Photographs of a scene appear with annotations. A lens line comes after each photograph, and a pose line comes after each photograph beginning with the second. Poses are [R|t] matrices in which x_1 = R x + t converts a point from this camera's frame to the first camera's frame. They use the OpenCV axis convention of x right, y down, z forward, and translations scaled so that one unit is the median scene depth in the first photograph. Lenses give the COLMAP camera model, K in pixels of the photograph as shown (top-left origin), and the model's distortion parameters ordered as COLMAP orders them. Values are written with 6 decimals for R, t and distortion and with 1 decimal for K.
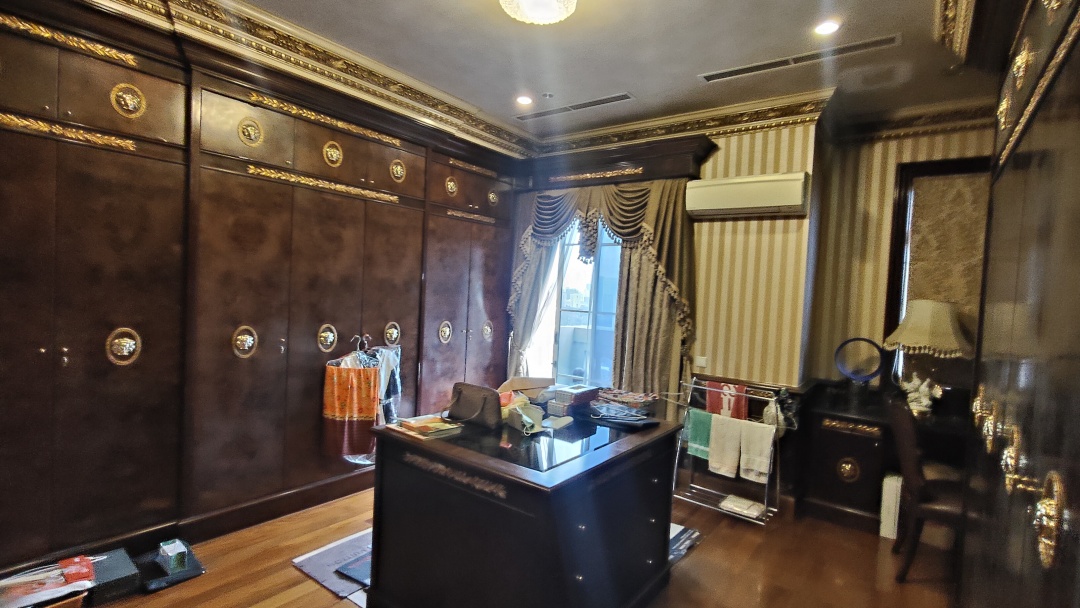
lens RADIAL K [[507.9, 0, 536.0], [0, 507.9, 305.4], [0, 0, 1]] dist [-0.003567, -0.000252]
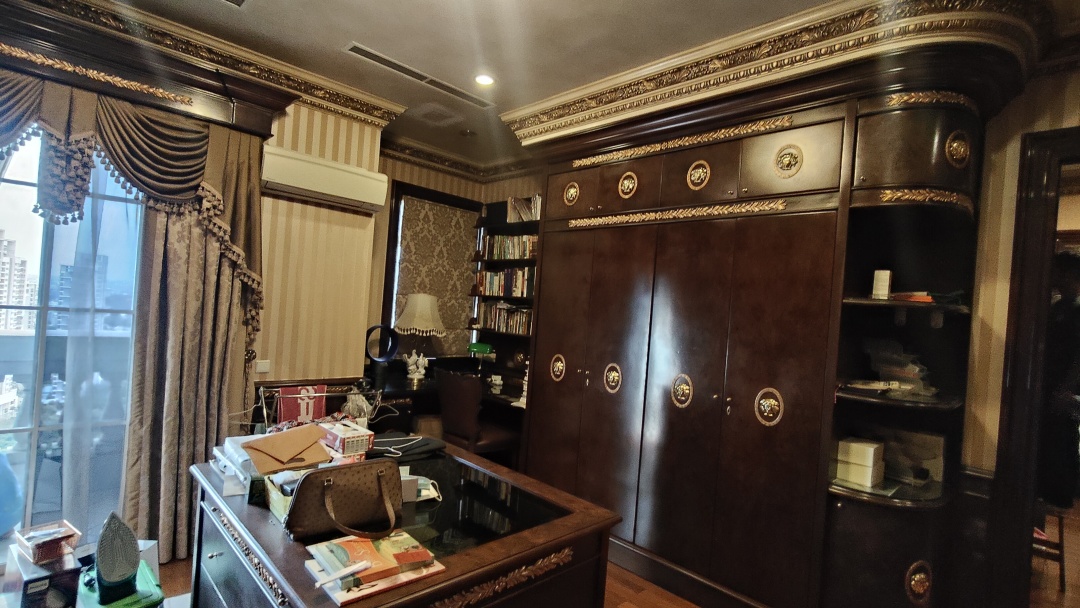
lens RADIAL K [[507.9, 0, 536.0], [0, 507.9, 305.4], [0, 0, 1]] dist [-0.003567, -0.000252]
pose [[0.154016, -0.033077, 0.987515, -0.428444], [-0.036495, 0.998567, 0.039139, -0.037860], [-0.987394, -0.042067, 0.152588, 0.450069]]
